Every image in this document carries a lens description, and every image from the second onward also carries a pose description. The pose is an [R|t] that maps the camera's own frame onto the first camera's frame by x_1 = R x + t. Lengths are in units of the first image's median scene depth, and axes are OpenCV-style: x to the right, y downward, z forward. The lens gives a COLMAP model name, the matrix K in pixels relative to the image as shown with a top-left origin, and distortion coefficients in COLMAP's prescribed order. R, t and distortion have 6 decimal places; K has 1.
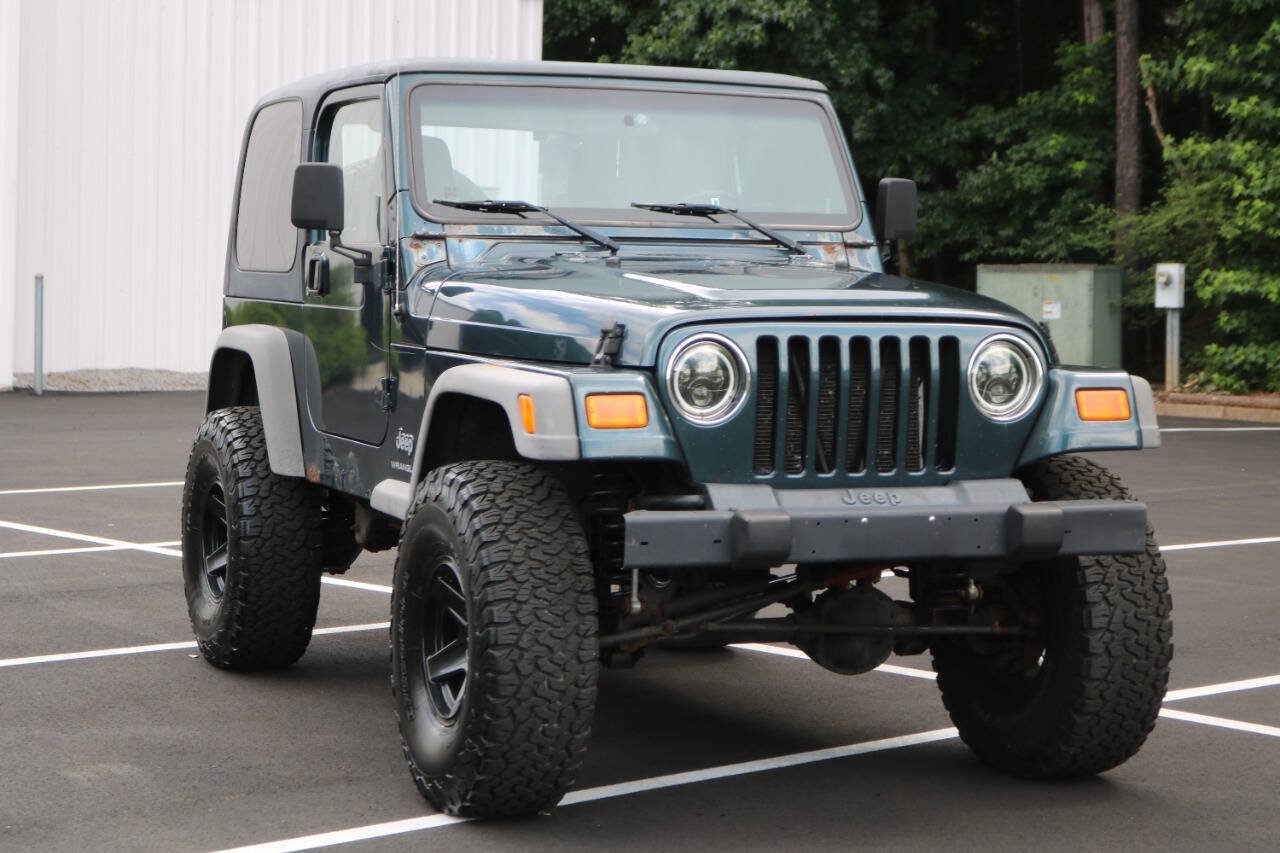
lens RADIAL K [[2580.2, 0, 635.9], [0, 2580.2, 426.1], [0, 0, 1]] dist [0.008930, 0.000000]
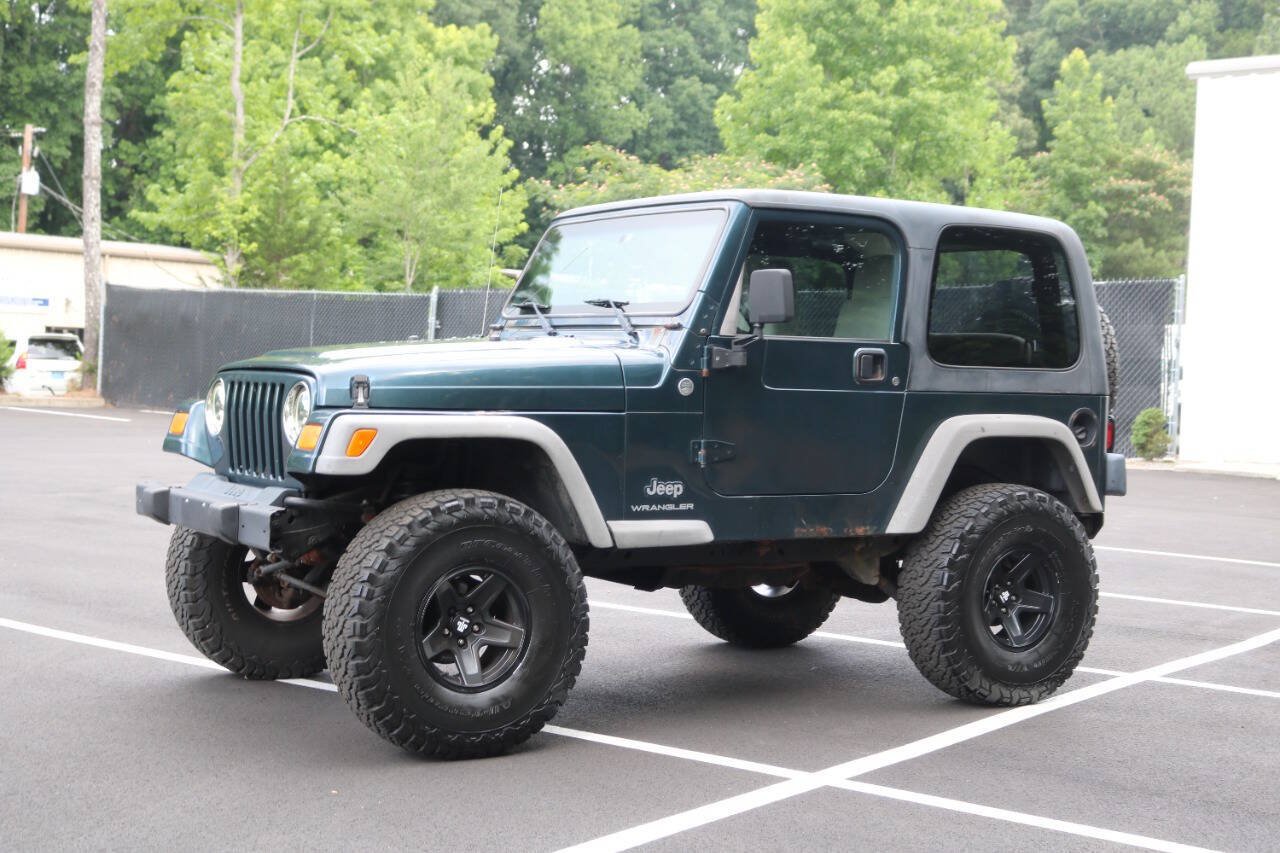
lens RADIAL K [[1863.0, 0, 643.3], [0, 1863.0, 430.7], [0, 0, 1]] dist [-0.046008, 0.000000]
pose [[0.166758, 0.021191, -0.985770, 1.093705], [-0.090006, 0.995922, 0.006183, -0.031050], [0.981881, 0.087694, 0.167985, 0.989734]]
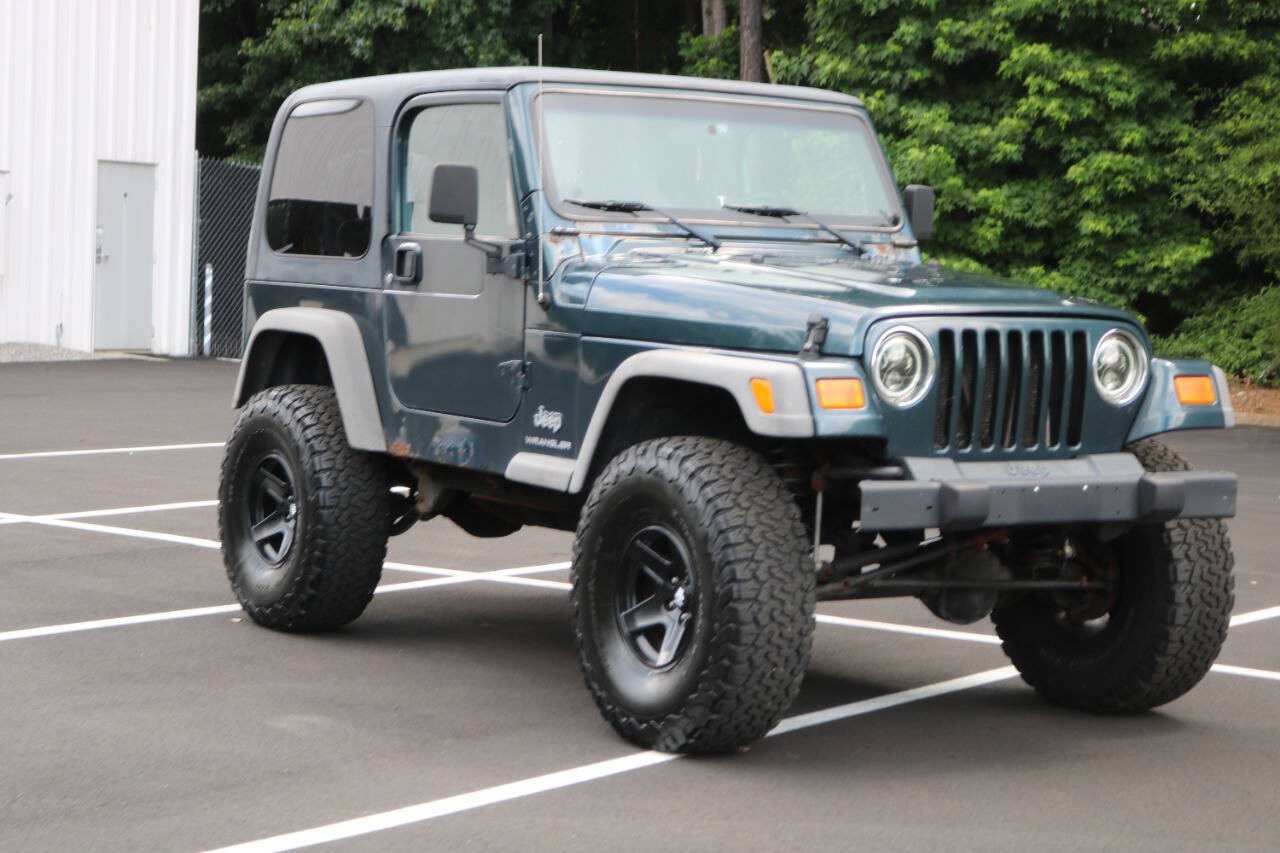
lens RADIAL K [[2579.2, 0, 635.7], [0, 2579.2, 422.7], [0, 0, 1]] dist [0.018574, 0.000000]
pose [[0.980923, 0.002947, 0.194376, -0.288281], [-0.004629, 0.999956, 0.008201, -0.001798], [-0.194344, -0.008944, 0.980893, -0.093332]]
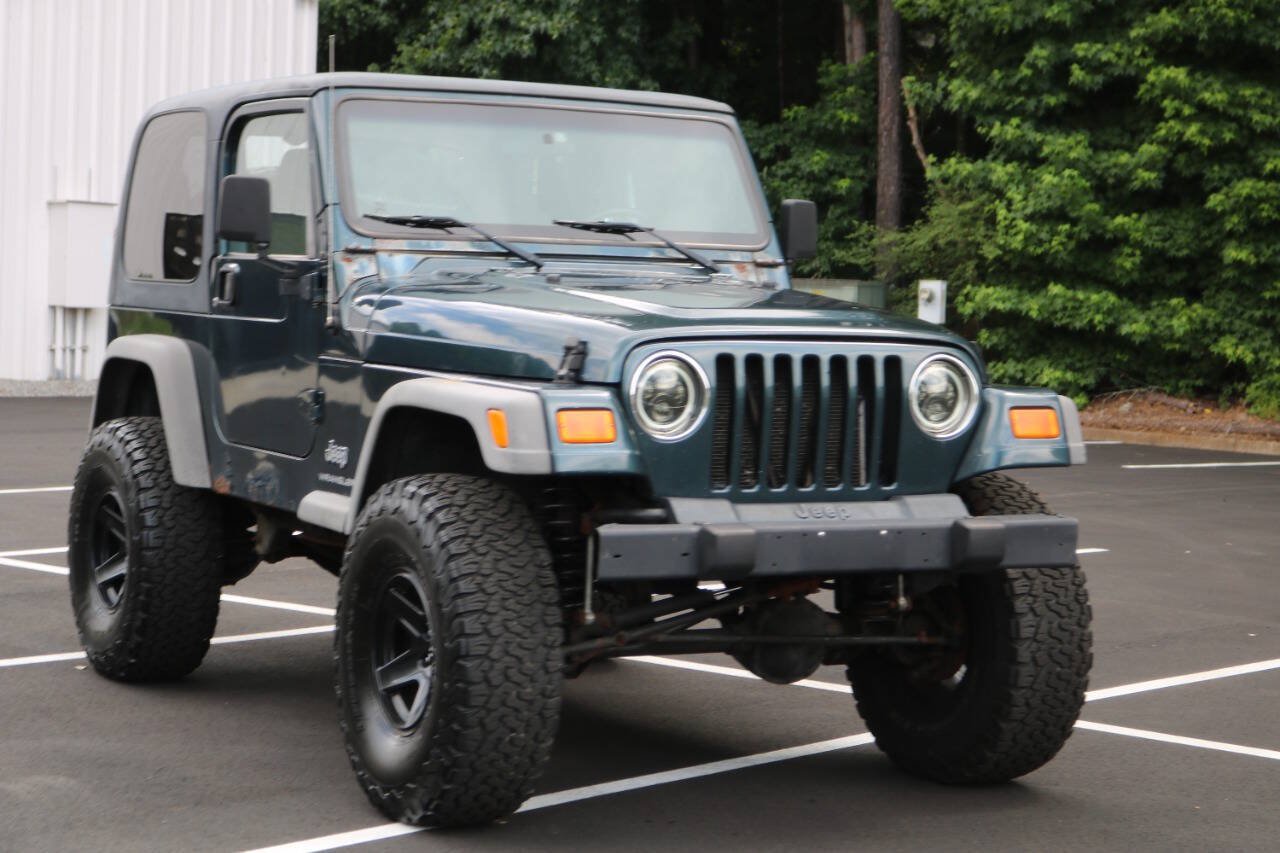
lens RADIAL K [[2580.2, 0, 632.9], [0, 2580.2, 417.9], [0, 0, 1]] dist [0.008930, 0.000000]
pose [[0.994305, 0.007555, 0.106301, -0.088405], [-0.006836, 0.999951, -0.007127, -0.001808], [-0.106350, 0.006360, 0.994308, -0.014846]]
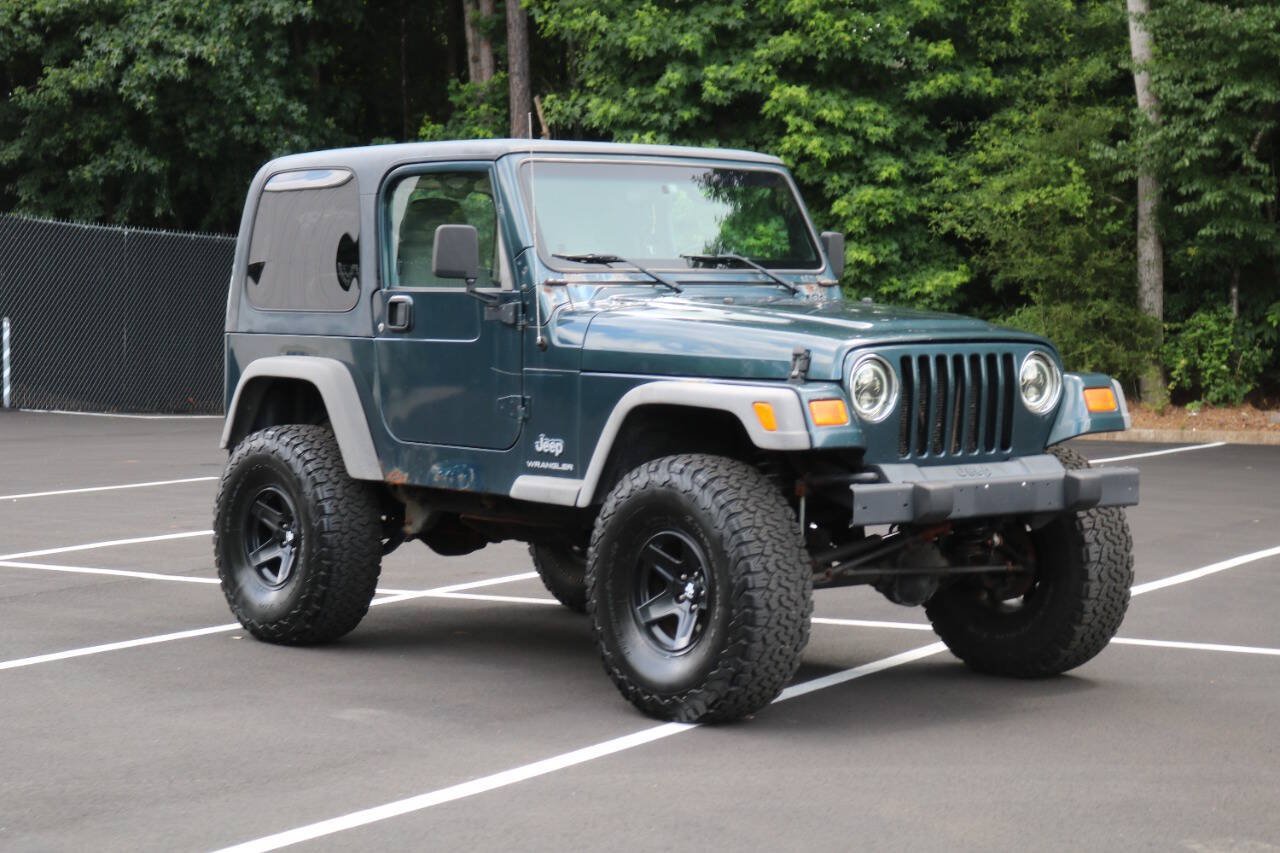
lens RADIAL K [[2579.2, 0, 640.4], [0, 2579.2, 426.0], [0, 0, 1]] dist [0.018574, 0.000000]
pose [[0.952618, -0.029957, 0.302691, -0.465738], [0.032142, 0.999481, -0.002237, 0.001041], [-0.302467, 0.011860, 0.953086, -0.242081]]
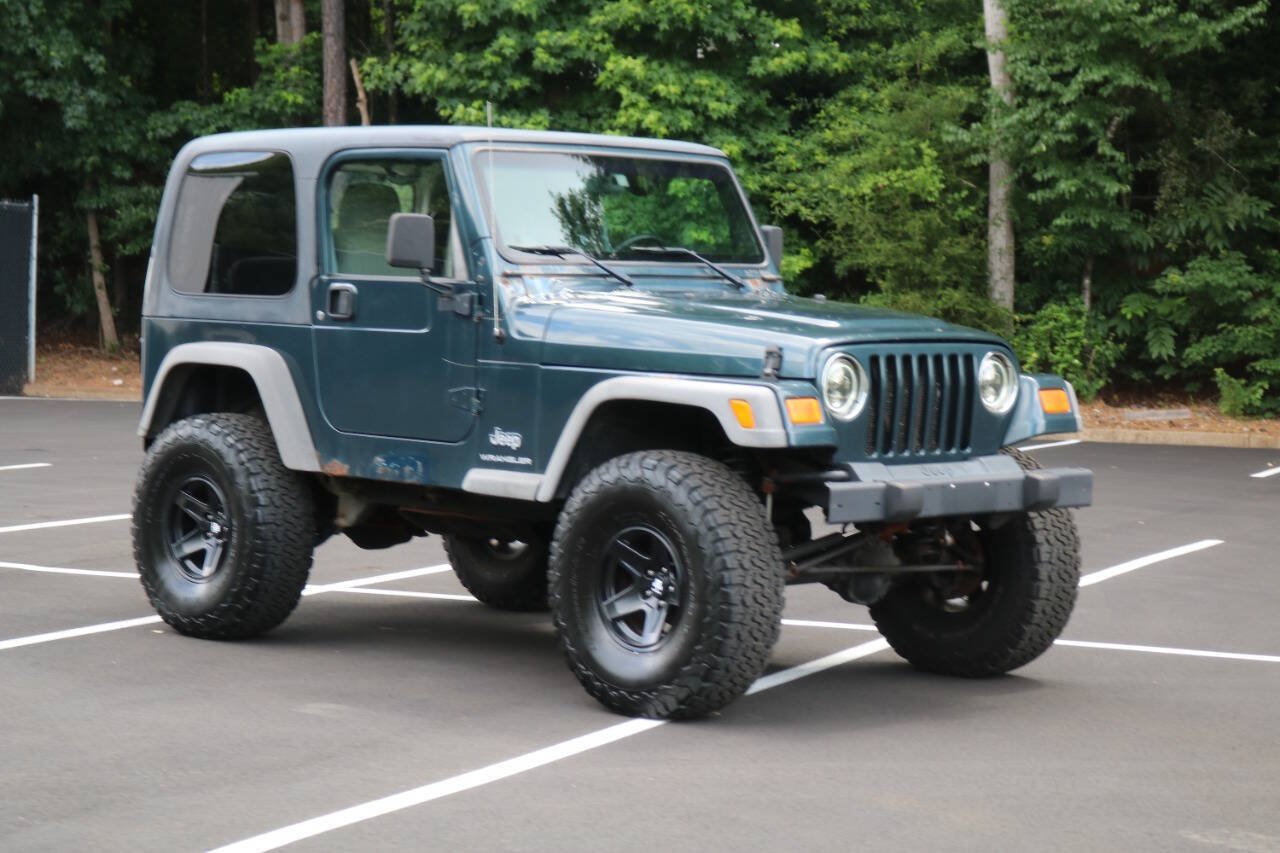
lens RADIAL K [[2791.5, 0, 636.9], [0, 2791.5, 423.4], [0, 0, 1]] dist [0.019314, 0.000000]
pose [[0.924872, -0.018116, 0.379846, -0.591124], [0.018070, 0.999830, 0.003689, -0.005635], [-0.379848, 0.003452, 0.925043, -0.305853]]
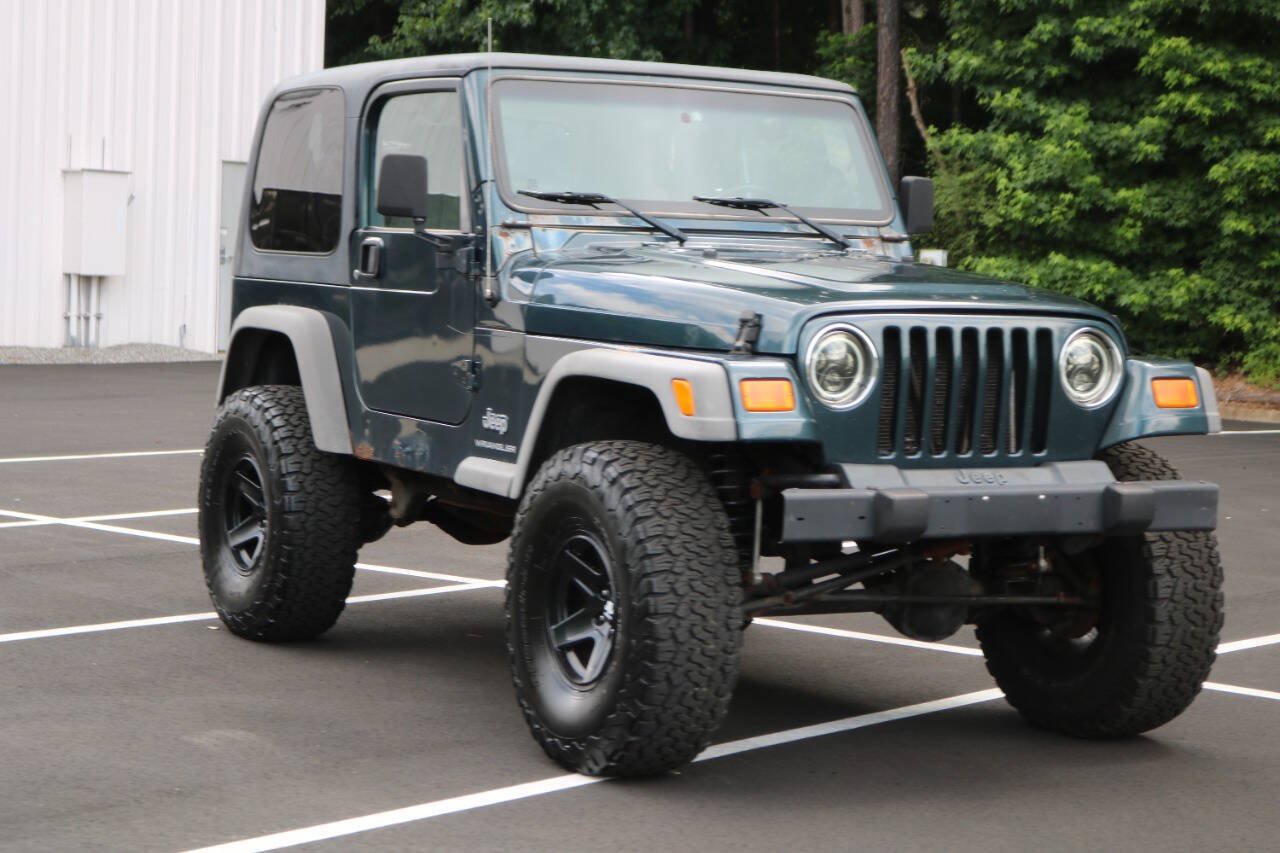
lens RADIAL K [[2580.2, 0, 632.4], [0, 2580.2, 426.9], [0, 0, 1]] dist [0.008930, 0.000000]
pose [[0.992476, 0.007258, 0.122223, -0.175478], [-0.008407, 0.999925, 0.008887, -0.001658], [-0.122149, -0.009848, 0.992463, -0.050268]]
